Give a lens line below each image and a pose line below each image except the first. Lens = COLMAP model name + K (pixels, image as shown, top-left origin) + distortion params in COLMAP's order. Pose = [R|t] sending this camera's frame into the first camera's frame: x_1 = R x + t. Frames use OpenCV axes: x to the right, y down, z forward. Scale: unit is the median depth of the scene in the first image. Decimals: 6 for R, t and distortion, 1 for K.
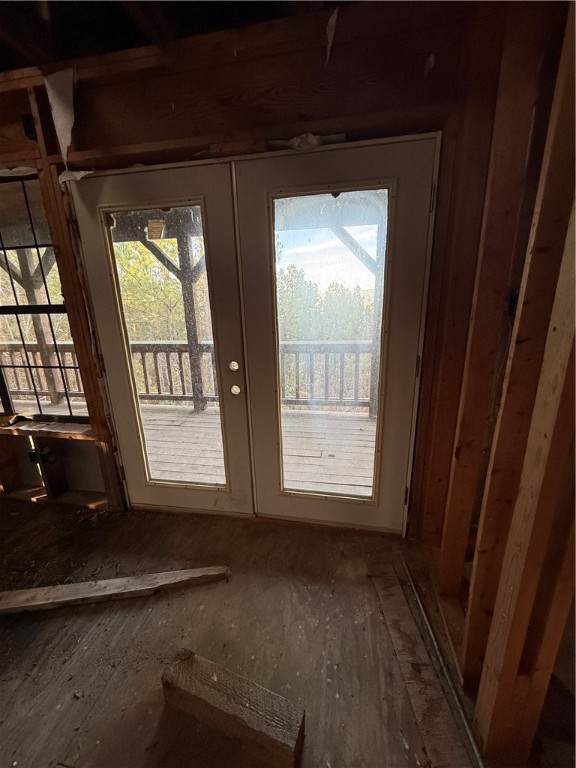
lens RADIAL K [[306.6, 0, 288.8], [0, 306.6, 383.1], [0, 0, 1]] dist [-0.000589, 0.000351]
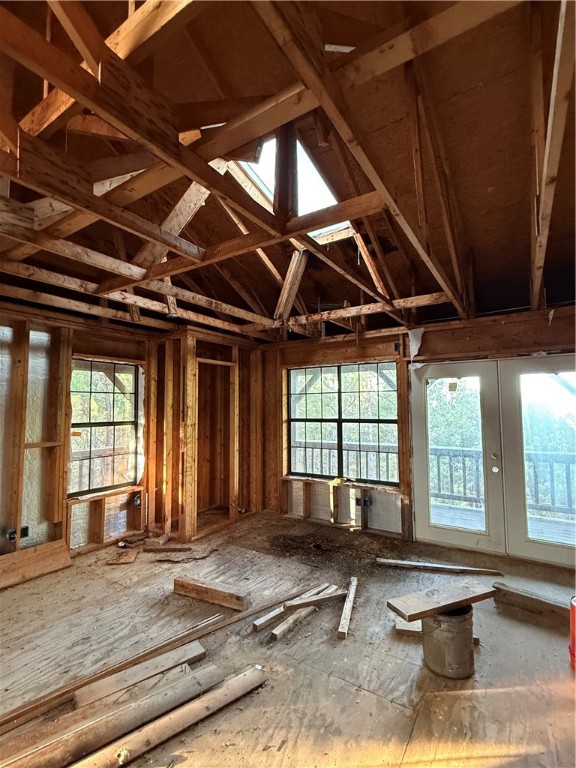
lens RADIAL K [[363.6, 0, 288.3], [0, 363.6, 382.9], [0, 0, 1]] dist [-0.001879, 0.000056]
pose [[0.922440, -0.006779, -0.386080, -0.489142], [-0.116036, 0.948768, -0.293895, 0.319422], [0.368293, 0.315900, 0.874395, -1.530868]]
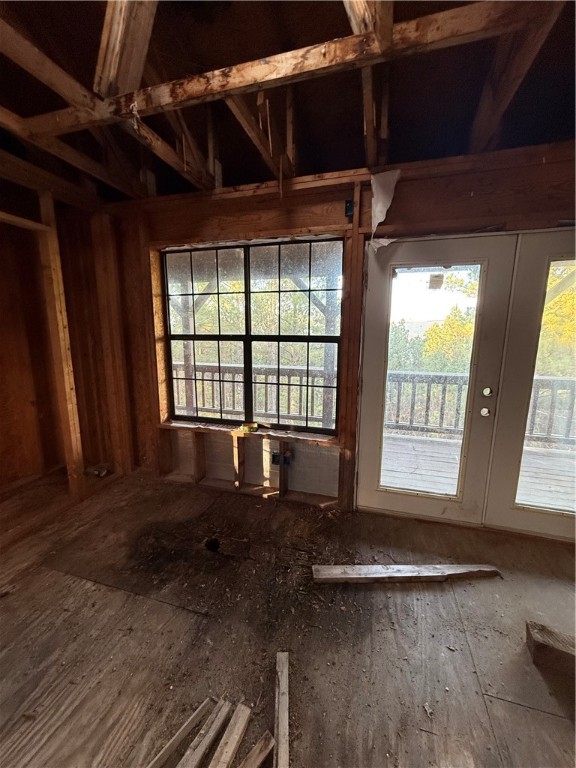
lens RADIAL K [[306.6, 0, 289.7], [0, 306.6, 383.0], [0, 0, 1]] dist [-0.000589, 0.000351]
pose [[0.993775, 0.049259, -0.099923, -0.849352], [-0.058167, 0.994395, -0.088293, 0.060951], [0.095014, 0.093556, 0.991070, -0.267291]]
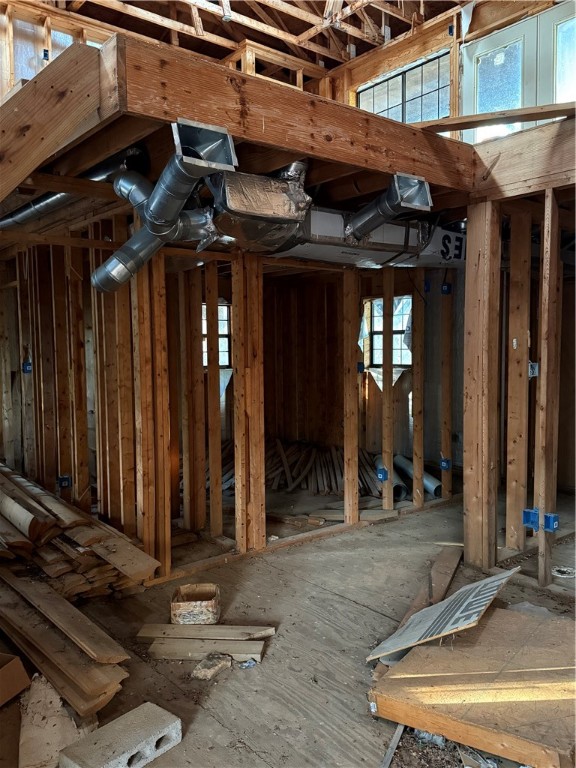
lens RADIAL K [[630.1, 0, 285.3], [0, 630.1, 386.6], [0, 0, 1]] dist [0.102864, -0.161717]
pose [[0.754556, 0.056073, -0.653836, 1.332062], [-0.179134, 0.976103, -0.123018, 2.300141], [0.631314, 0.209948, 0.746569, -2.495053]]
